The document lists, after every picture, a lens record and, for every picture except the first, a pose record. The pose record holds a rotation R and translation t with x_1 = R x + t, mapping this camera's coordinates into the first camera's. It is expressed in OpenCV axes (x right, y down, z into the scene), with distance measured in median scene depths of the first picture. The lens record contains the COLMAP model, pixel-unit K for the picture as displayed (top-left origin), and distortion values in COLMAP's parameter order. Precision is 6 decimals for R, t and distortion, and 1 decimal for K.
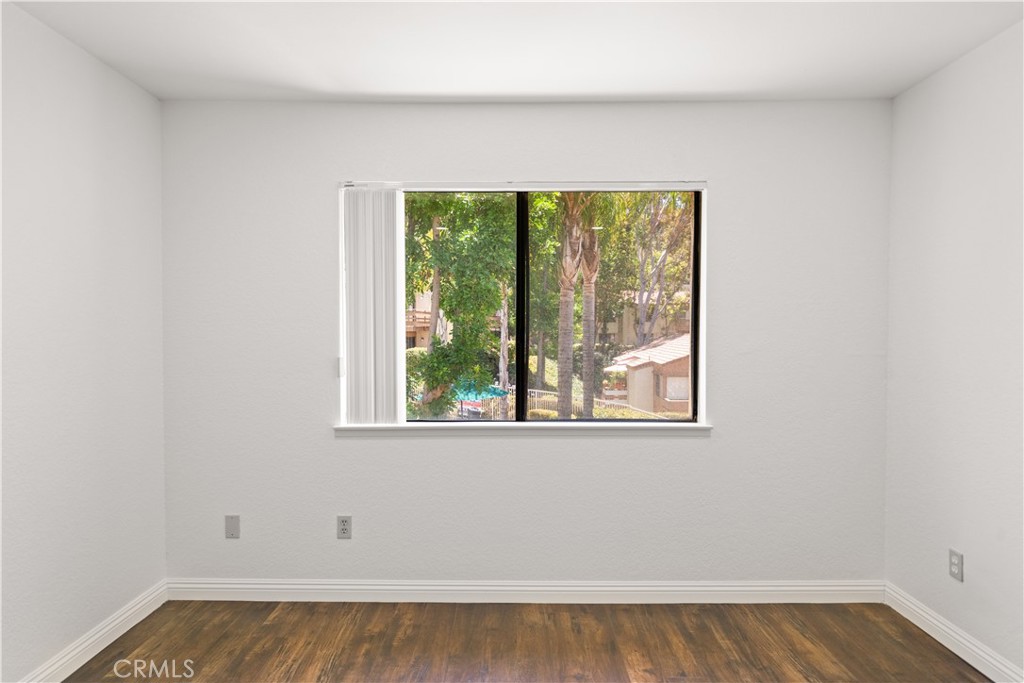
lens RADIAL K [[562.1, 0, 507.7], [0, 562.1, 351.6], [0, 0, 1]] dist [0.001268, 0.000635]
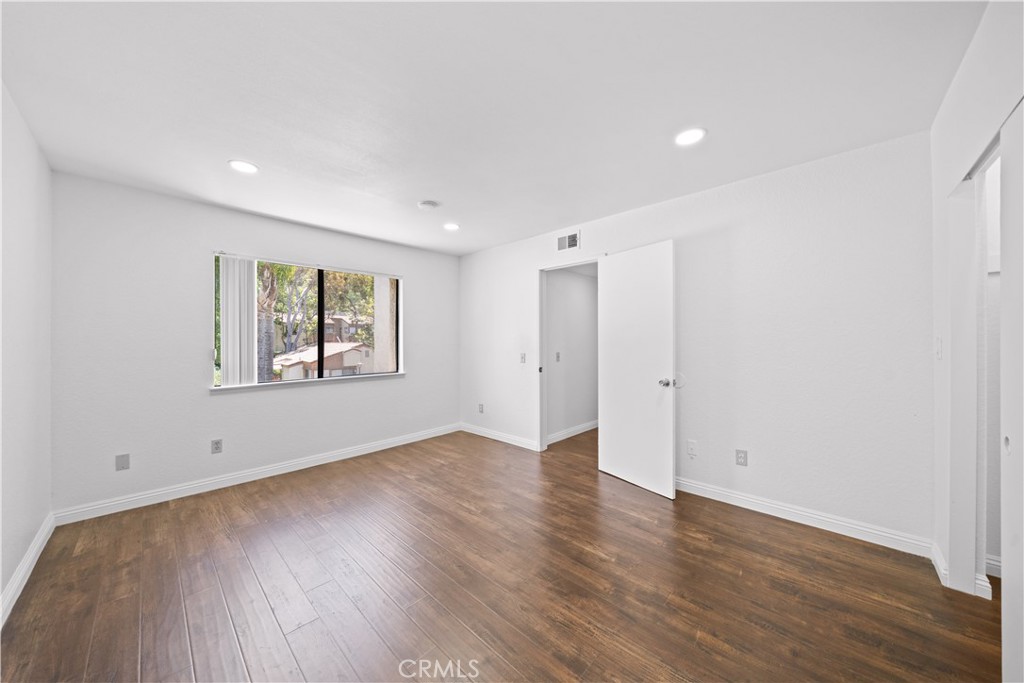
lens RADIAL K [[349.5, 0, 508.9], [0, 349.5, 340.6], [0, 0, 1]] dist [-0.001942, -0.000155]
pose [[0.684955, -0.005238, 0.728567, -0.450417], [0.033294, 0.999155, -0.024118, 0.040104], [-0.727825, 0.040776, 0.684550, -0.411211]]
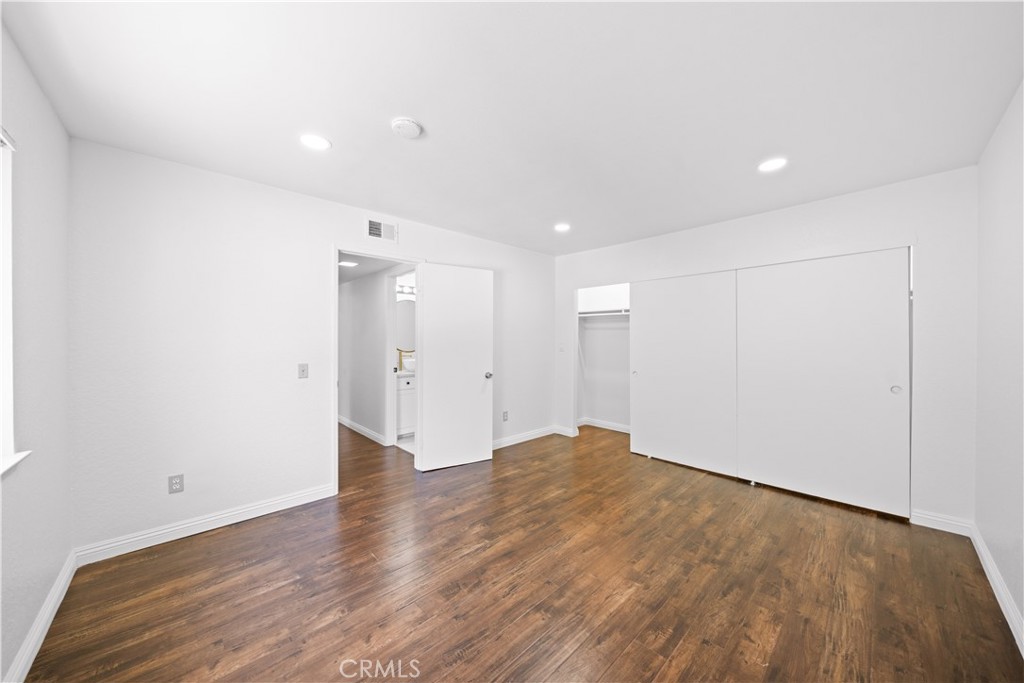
lens RADIAL K [[349.5, 0, 508.9], [0, 349.5, 340.6], [0, 0, 1]] dist [-0.001942, -0.000155]
pose [[-0.685430, 0.008415, 0.728090, -0.451700], [0.034751, 0.999172, 0.021167, -0.005241], [-0.727309, 0.039811, -0.685155, 0.807594]]
